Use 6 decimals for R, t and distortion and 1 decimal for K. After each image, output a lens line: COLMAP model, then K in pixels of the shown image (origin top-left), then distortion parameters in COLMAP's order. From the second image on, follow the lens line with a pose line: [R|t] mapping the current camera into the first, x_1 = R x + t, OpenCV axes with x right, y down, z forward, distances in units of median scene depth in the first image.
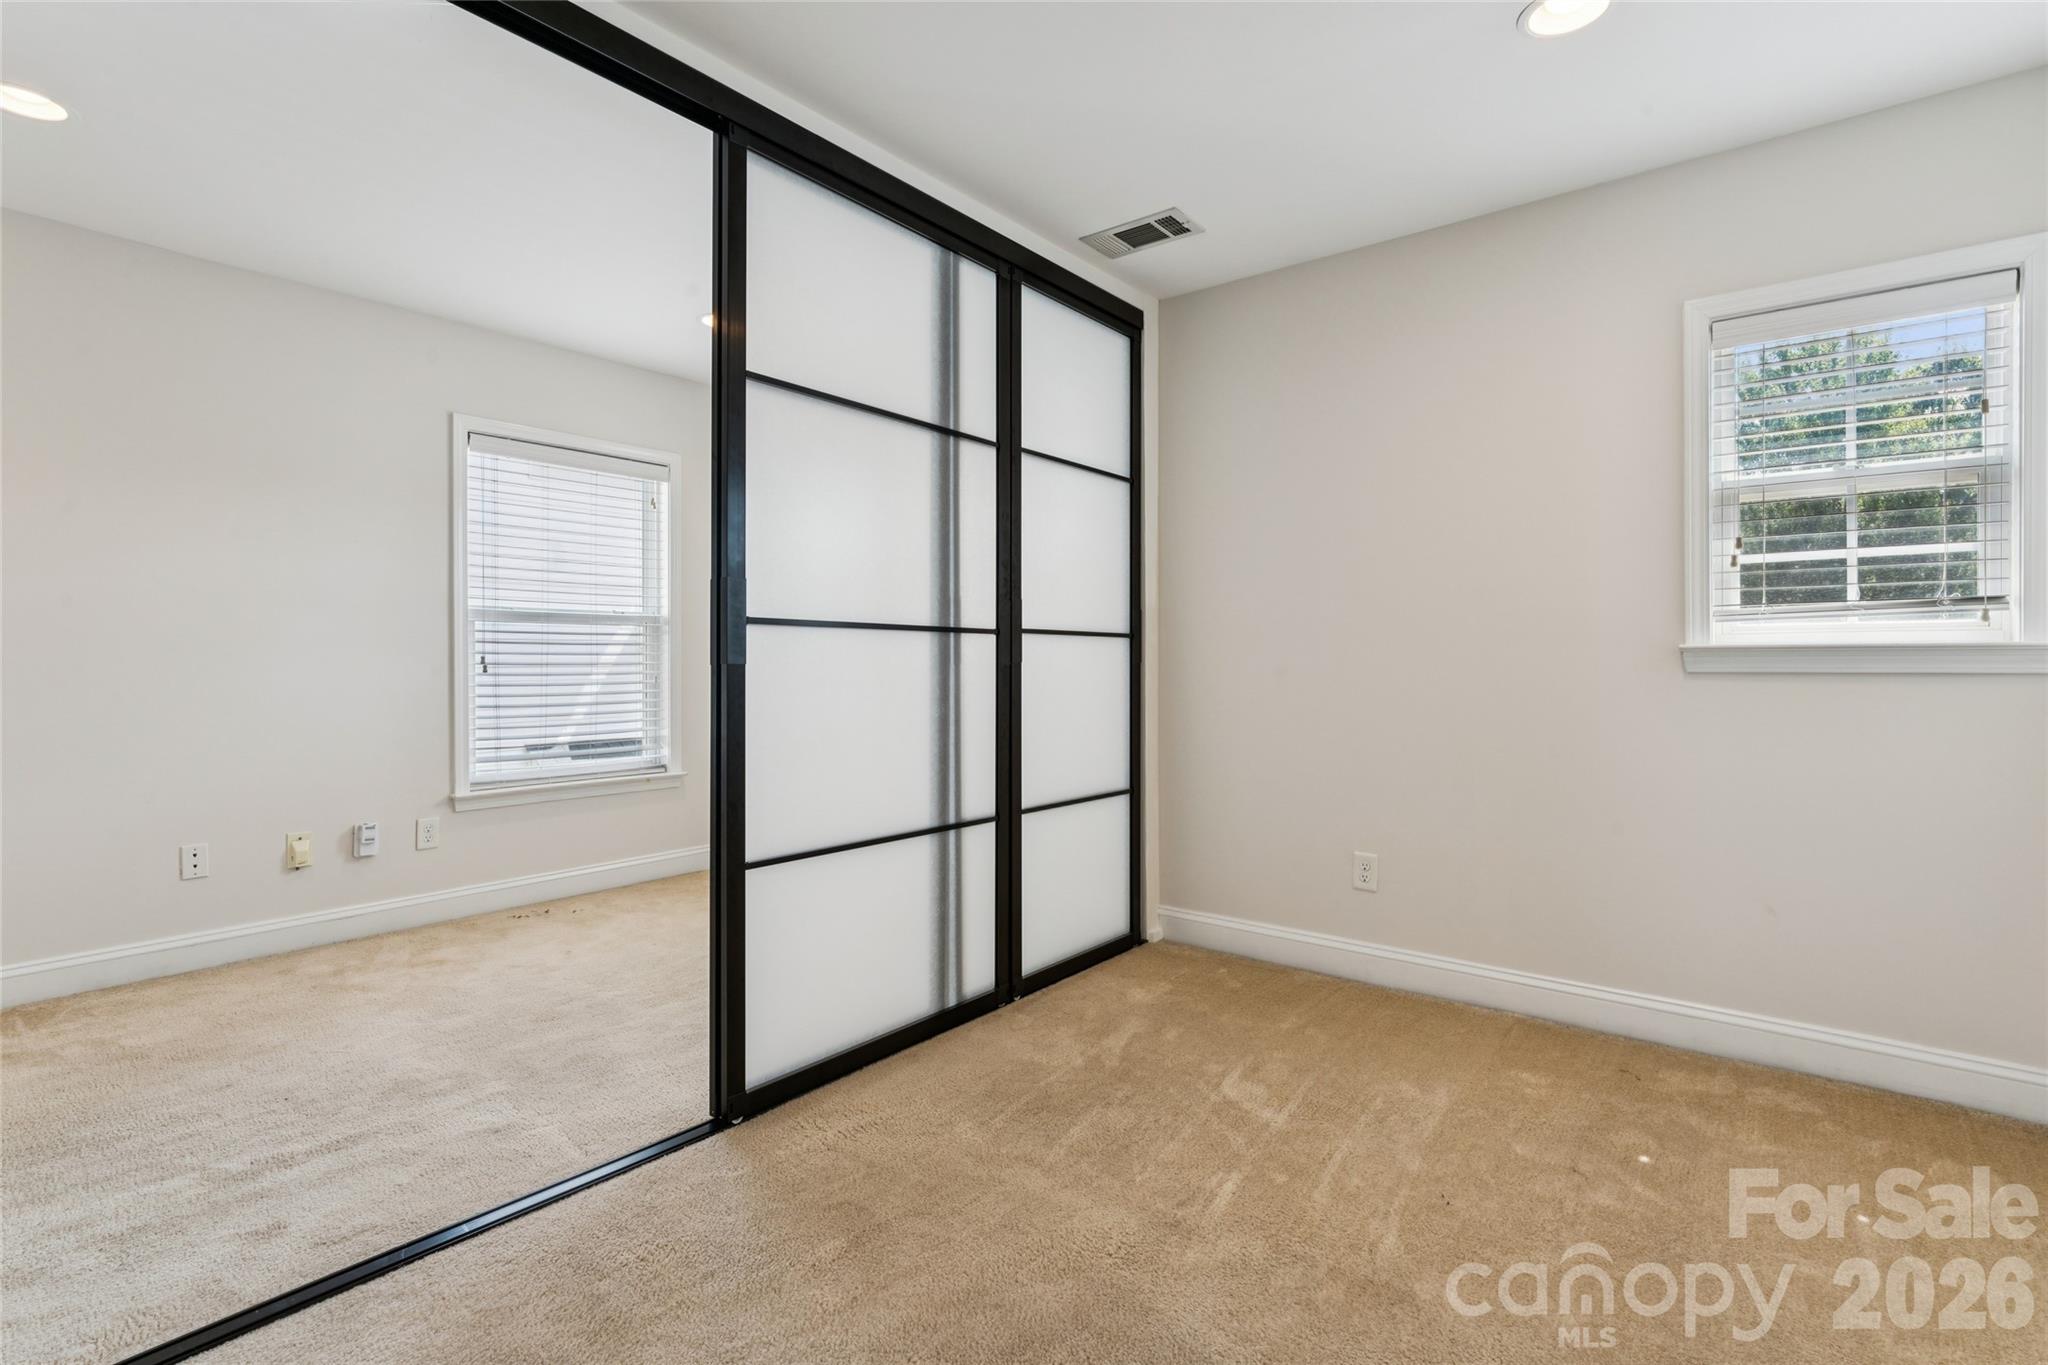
lens RADIAL K [[955.2, 0, 1031.3], [0, 955.2, 670.2], [0, 0, 1]] dist [0.000249, 0.000343]
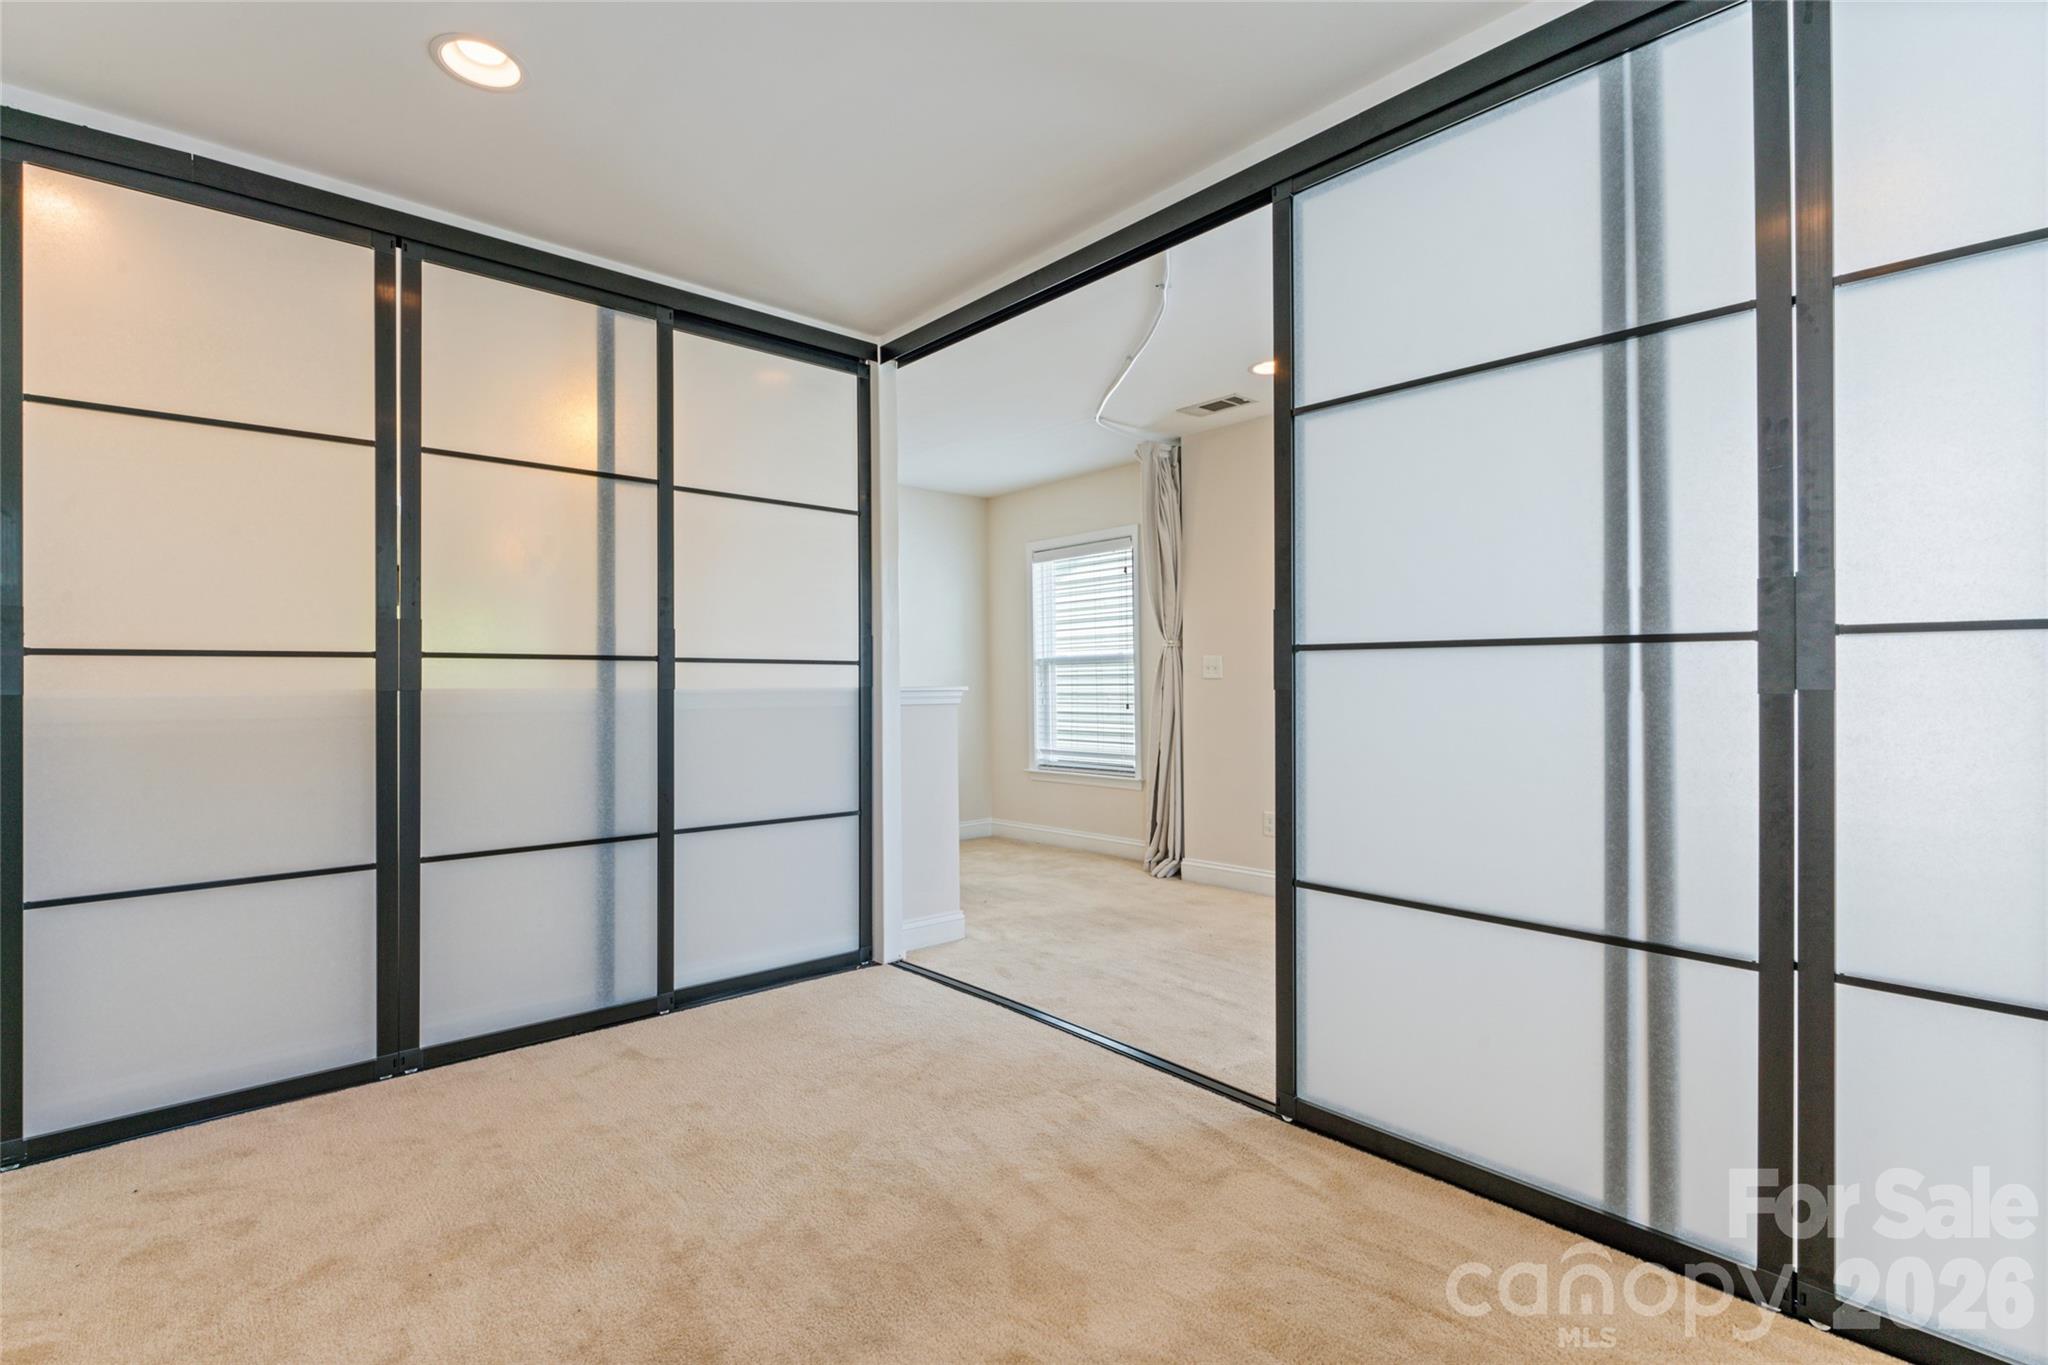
lens RADIAL K [[955.2, 0, 1038.8], [0, 955.2, 681.2], [0, 0, 1]] dist [0.000249, 0.000343]
pose [[-0.154782, -0.002384, -0.987946, 0.944050], [-0.013338, 0.999911, -0.000324, -0.011606], [0.987859, 0.013127, -0.154800, 1.074451]]
